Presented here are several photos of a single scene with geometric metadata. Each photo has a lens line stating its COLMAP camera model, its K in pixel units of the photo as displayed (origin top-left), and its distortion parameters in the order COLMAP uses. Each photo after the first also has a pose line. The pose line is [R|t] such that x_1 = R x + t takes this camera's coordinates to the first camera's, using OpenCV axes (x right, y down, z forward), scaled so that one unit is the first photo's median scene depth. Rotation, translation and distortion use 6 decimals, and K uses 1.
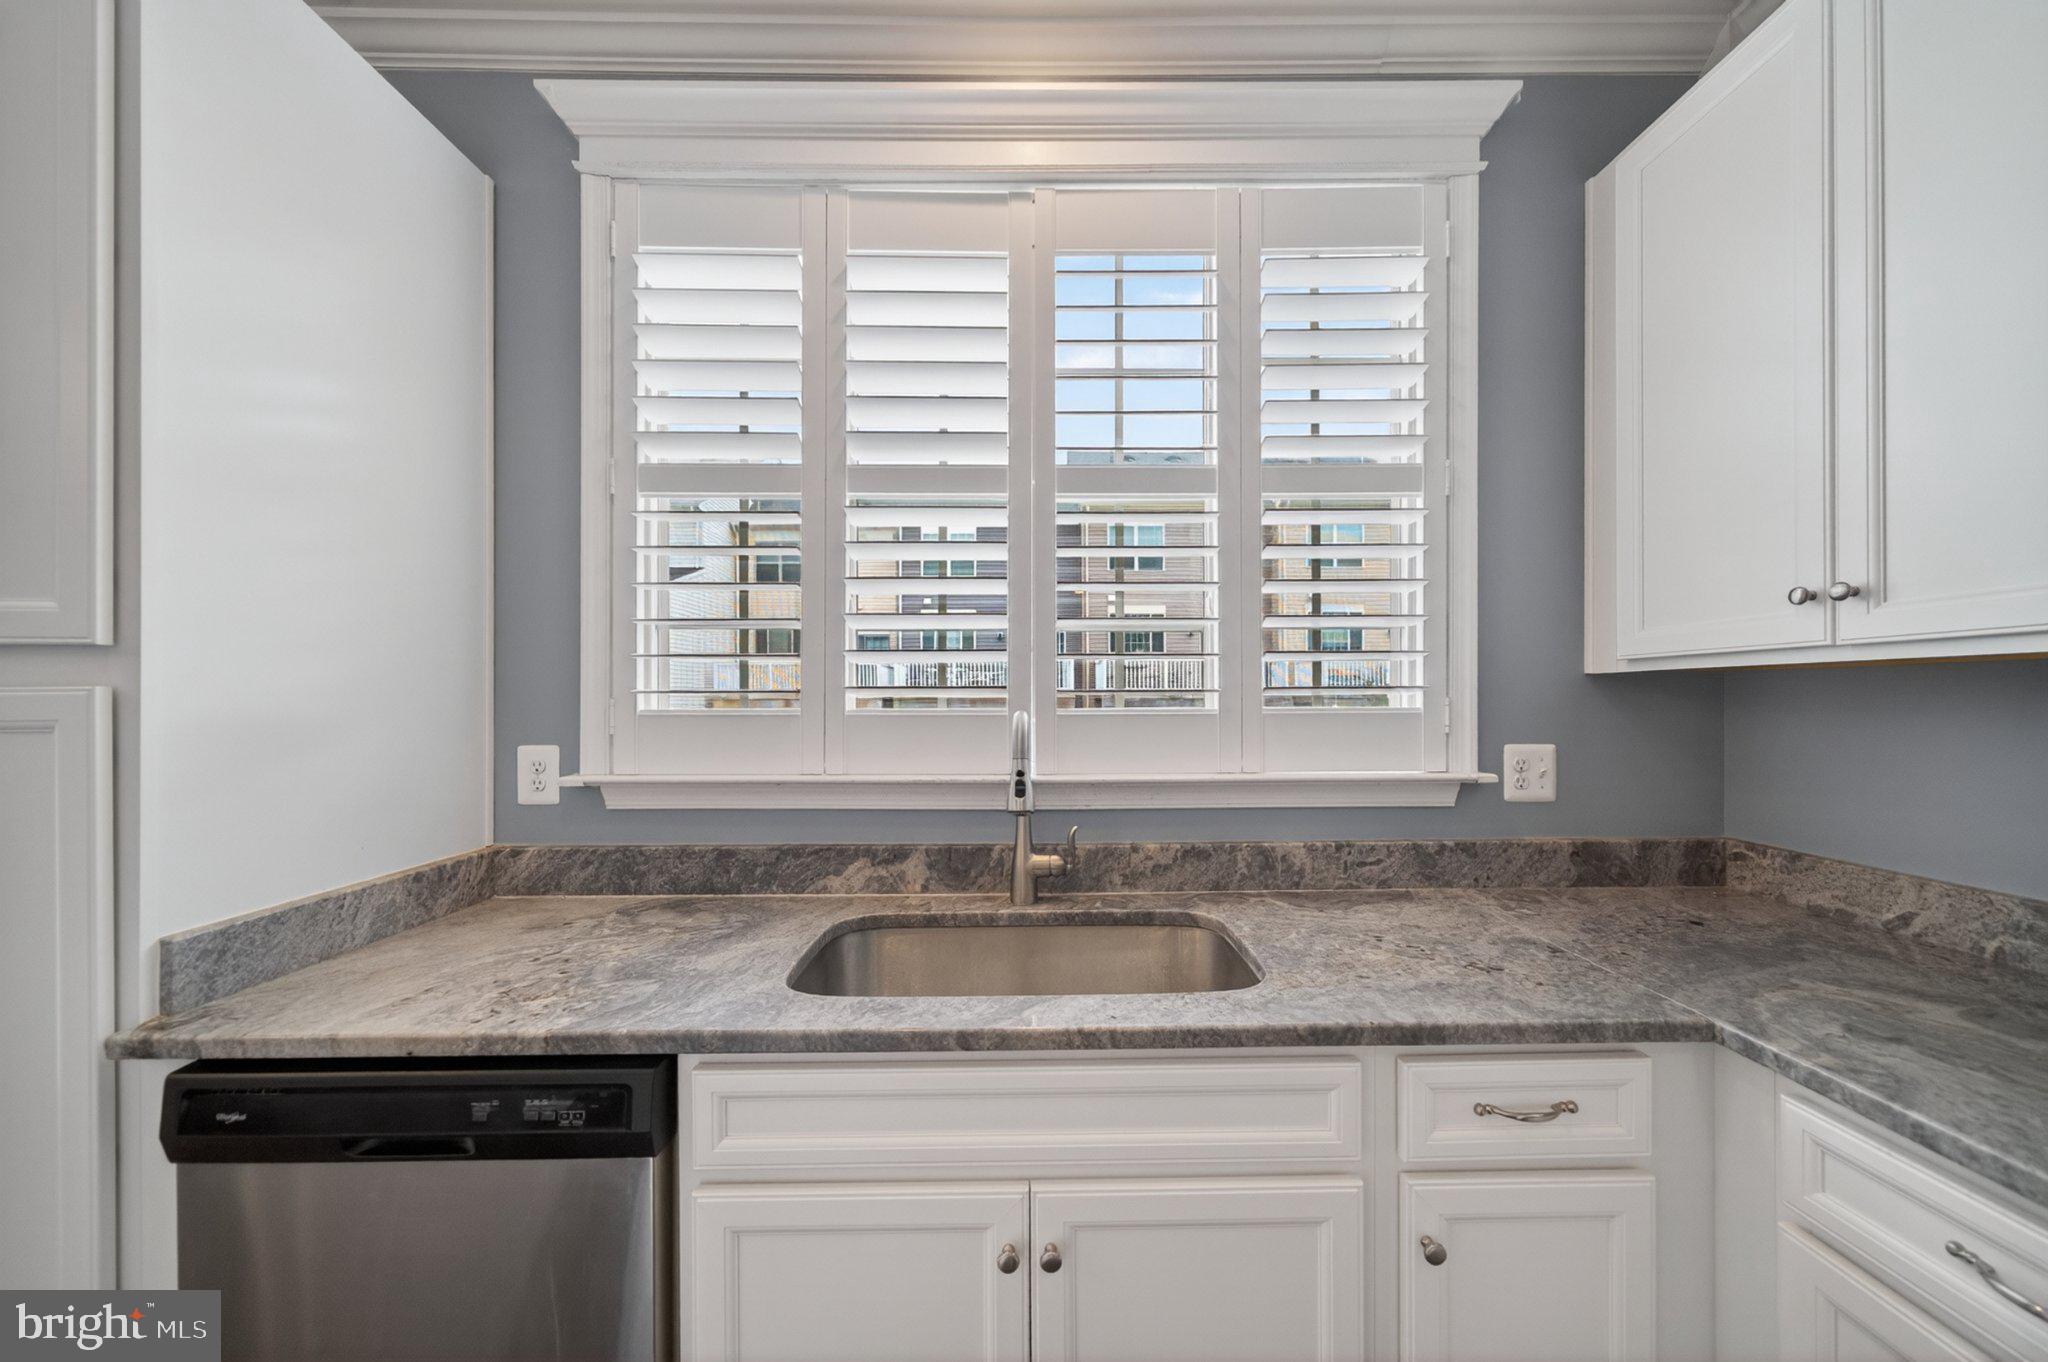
lens RADIAL K [[718.3, 0, 1032.8], [0, 718.3, 701.1], [0, 0, 1]] dist [-0.001946, 0.000015]
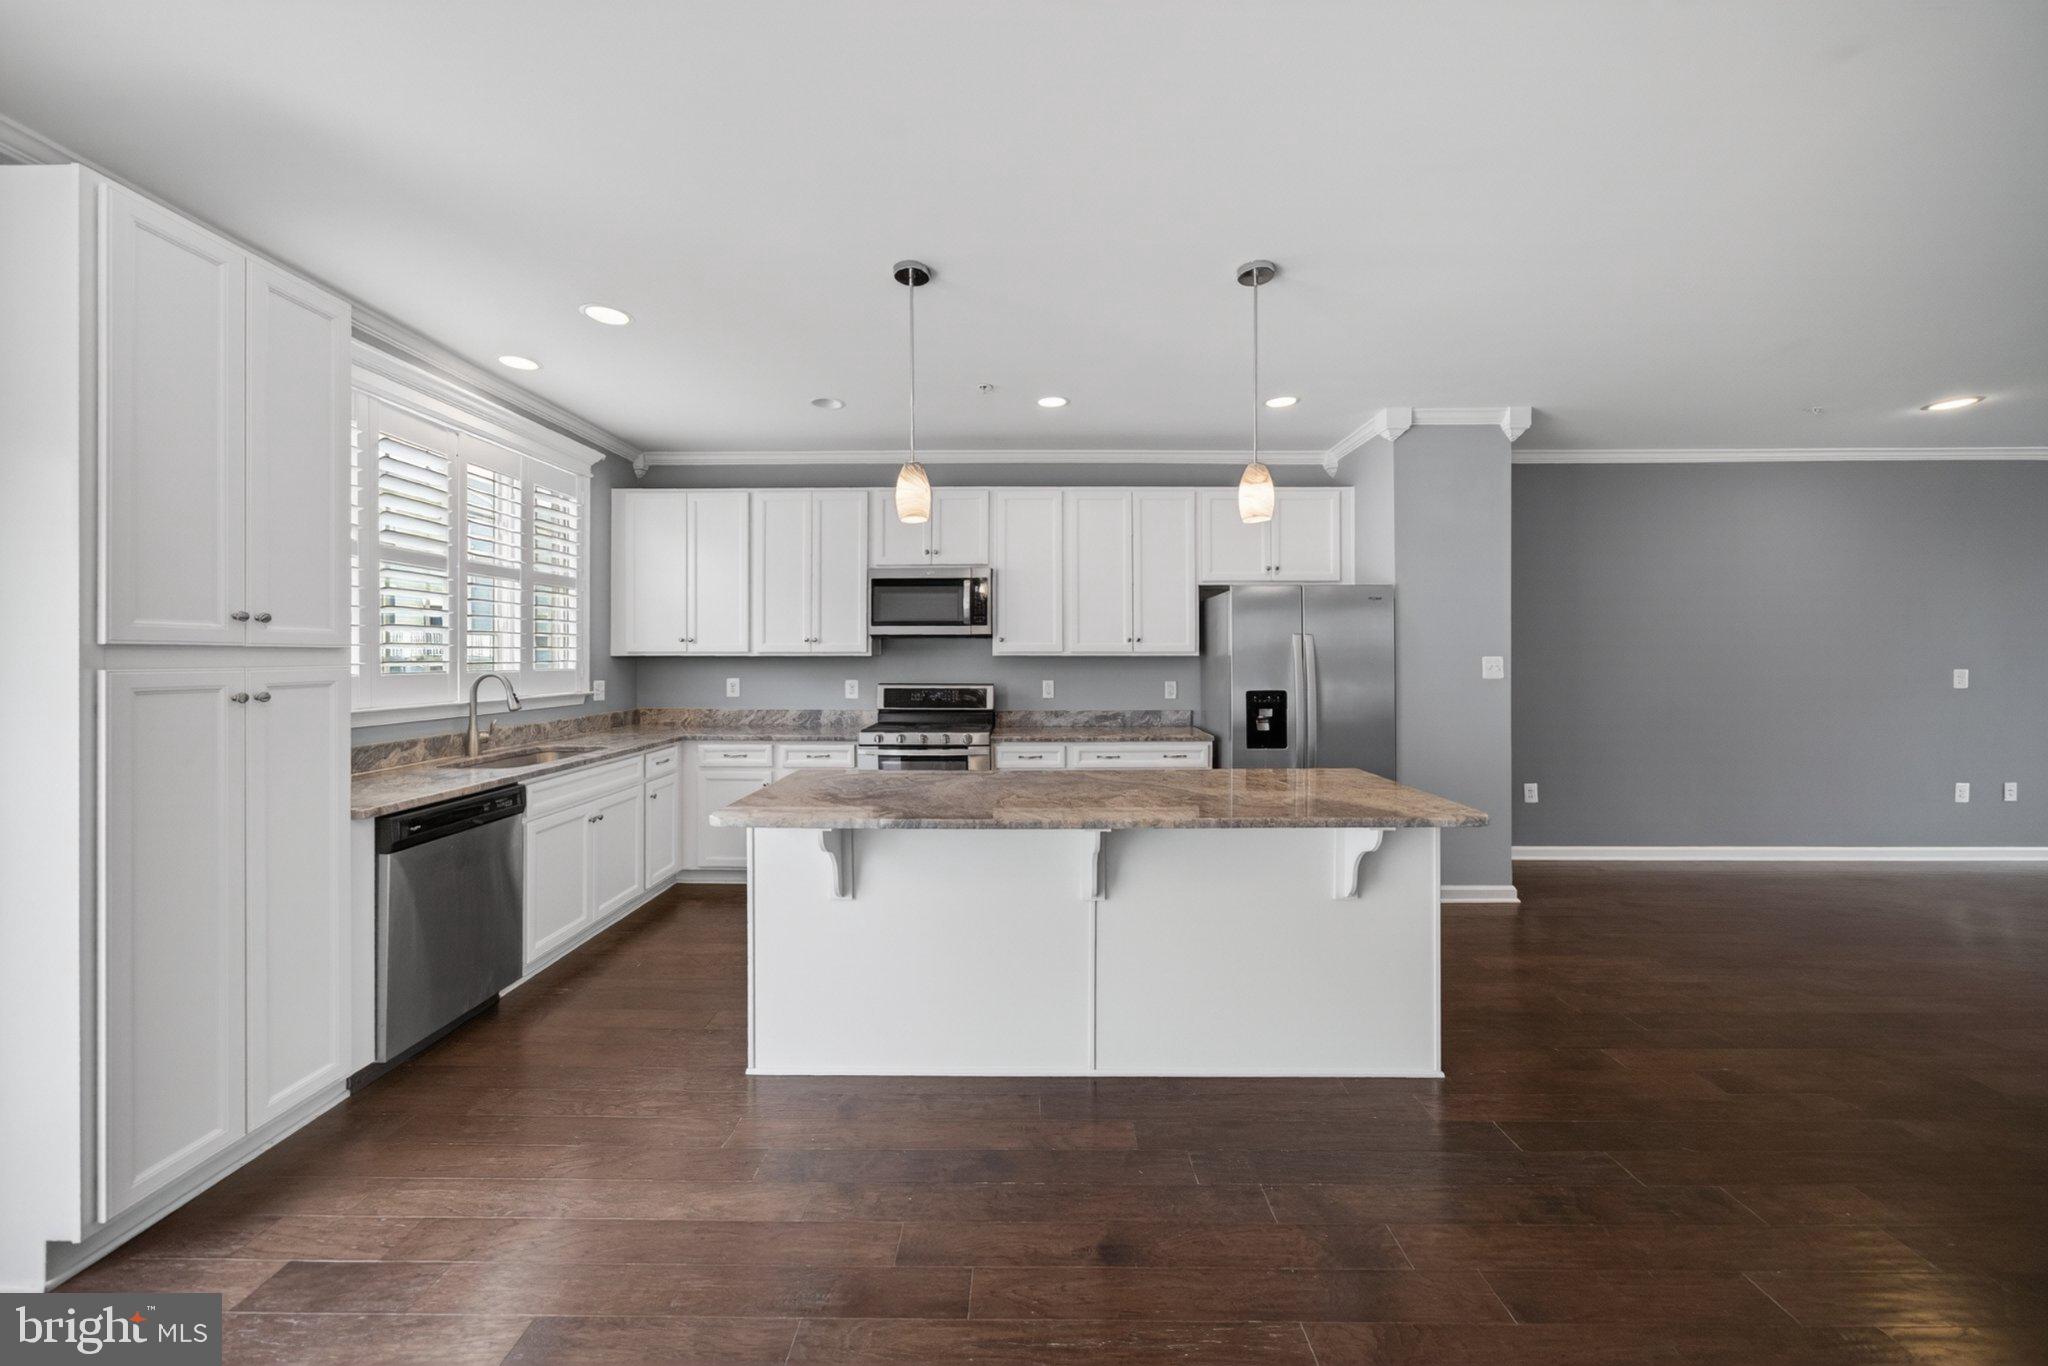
lens RADIAL K [[713.7, 0, 1018.6], [0, 713.7, 664.6], [0, 0, 1]] dist [0.001078, 0.000273]
pose [[0.030972, -0.008532, 0.999484, -2.153734], [0.000069, 0.999964, 0.008534, -0.028176], [-0.999520, -0.000196, 0.030971, -0.770451]]
